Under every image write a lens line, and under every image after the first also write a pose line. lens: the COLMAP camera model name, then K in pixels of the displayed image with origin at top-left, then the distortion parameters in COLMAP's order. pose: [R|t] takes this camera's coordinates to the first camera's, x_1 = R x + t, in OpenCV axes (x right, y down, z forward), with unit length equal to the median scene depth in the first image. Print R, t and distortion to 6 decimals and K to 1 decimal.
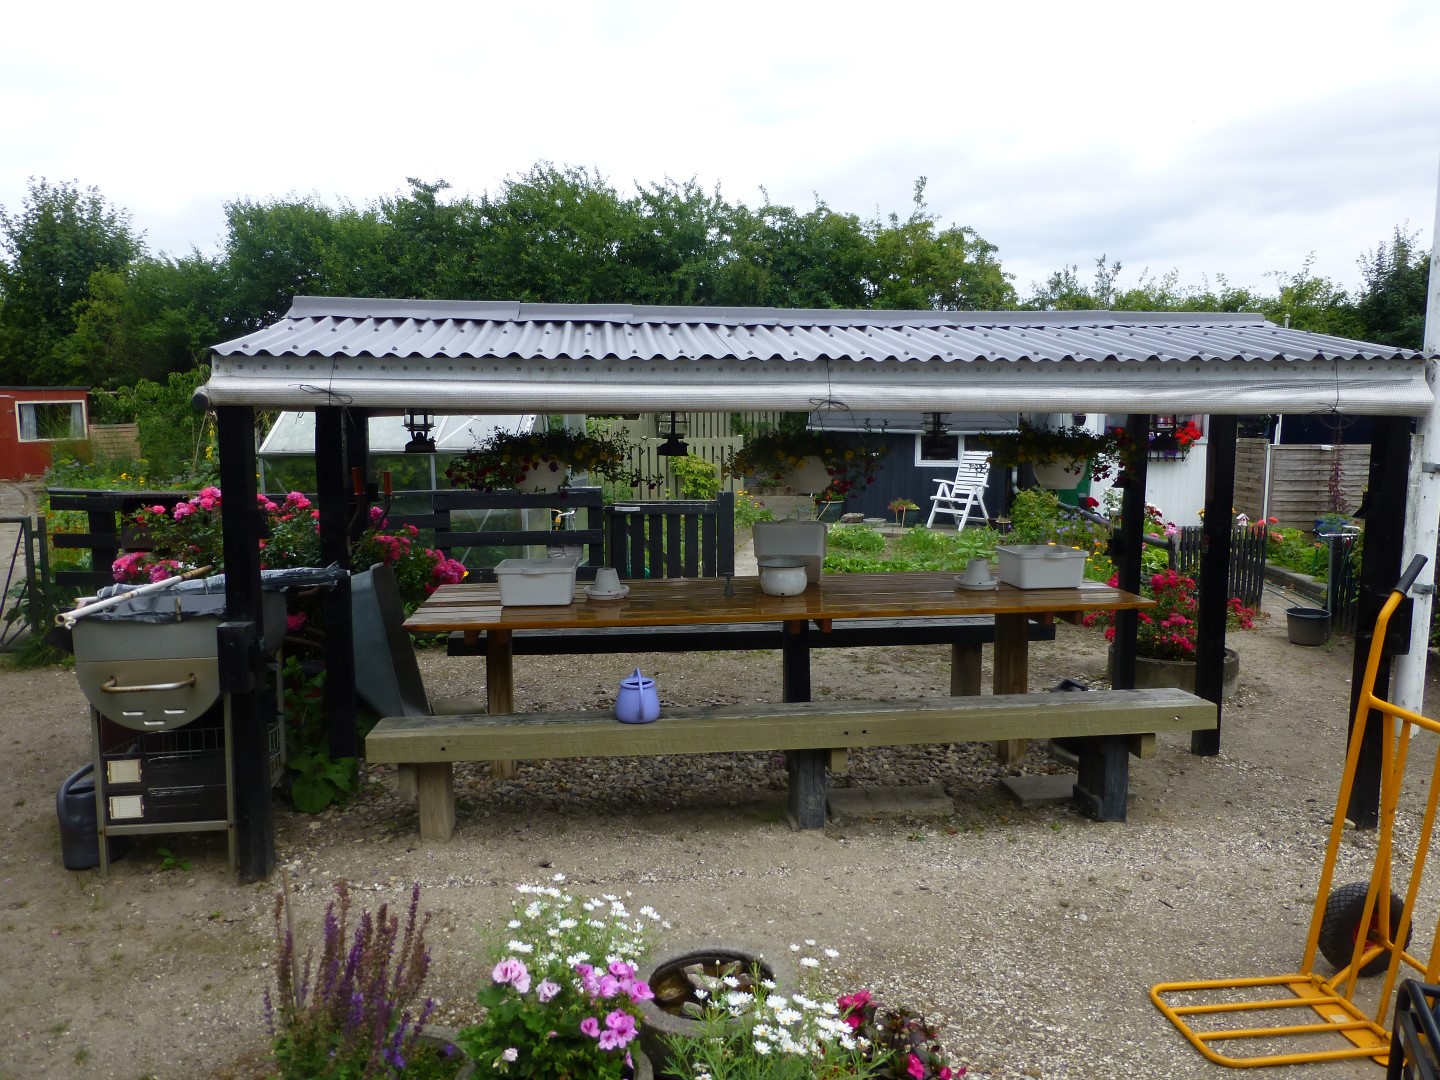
lens RADIAL K [[1059.5, 0, 714.0], [0, 1059.5, 538.9], [0, 0, 1]] dist [0.003015, -0.000723]
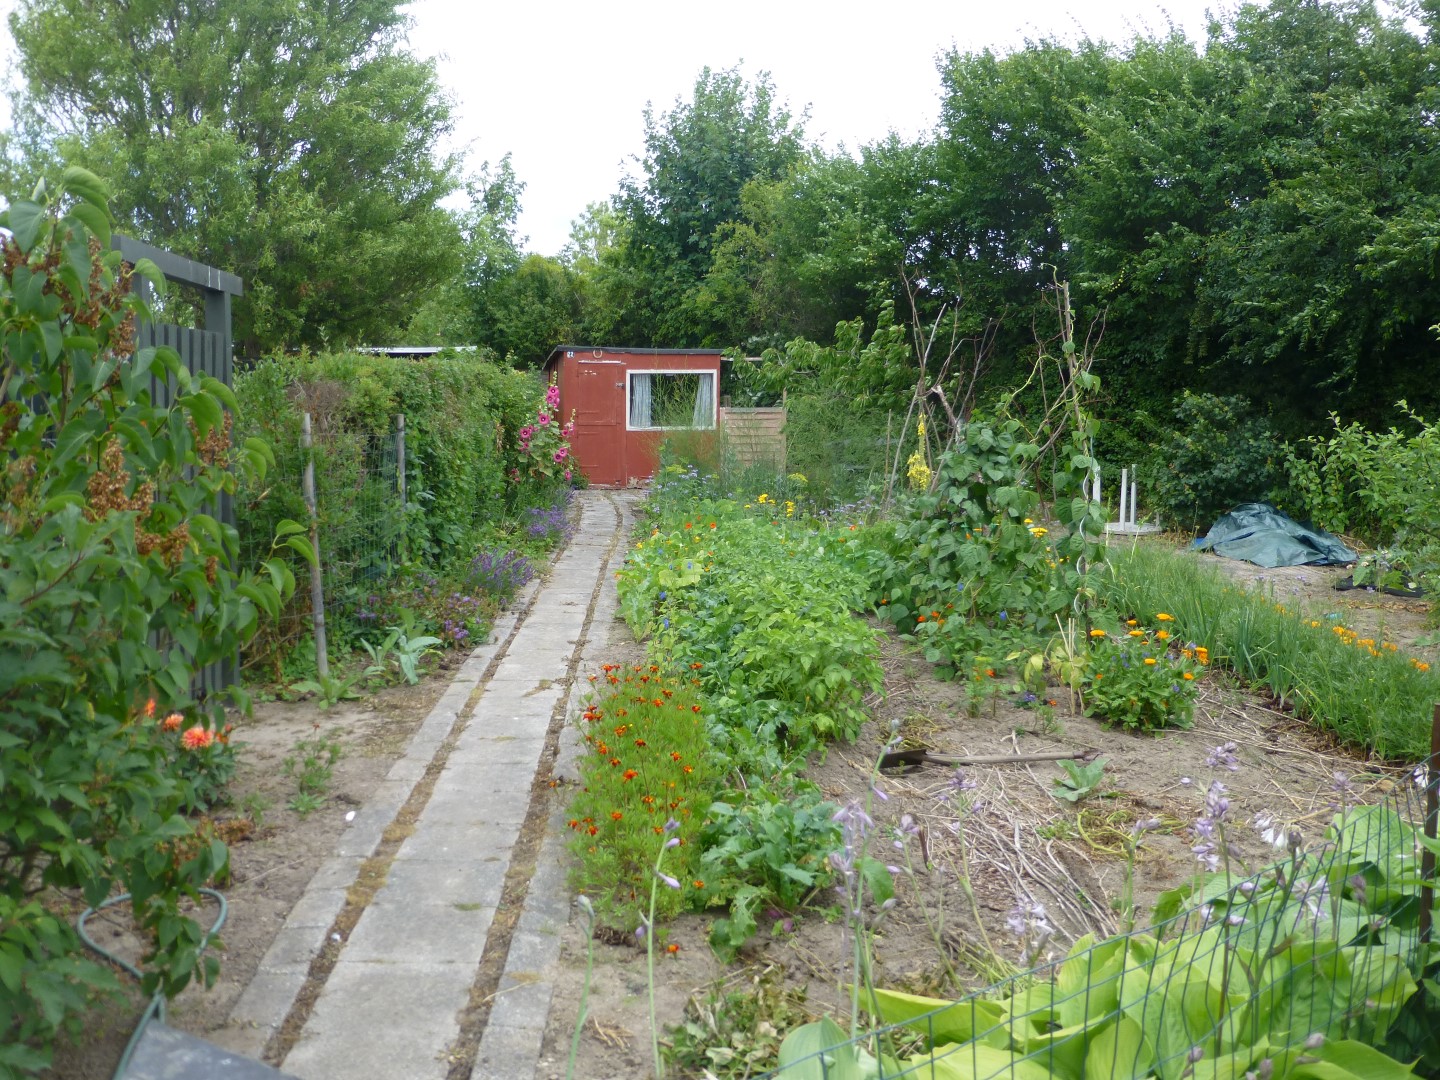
lens RADIAL K [[1303.8, 0, 720.6], [0, 1303.8, 539.5], [0, 0, 1]] dist [-0.000959, 0.000503]
pose [[0.857912, 0.070673, -0.508913, -0.165605], [-0.077513, 0.996961, 0.007780, -0.031012], [0.507916, 0.032773, 0.860783, 0.297680]]
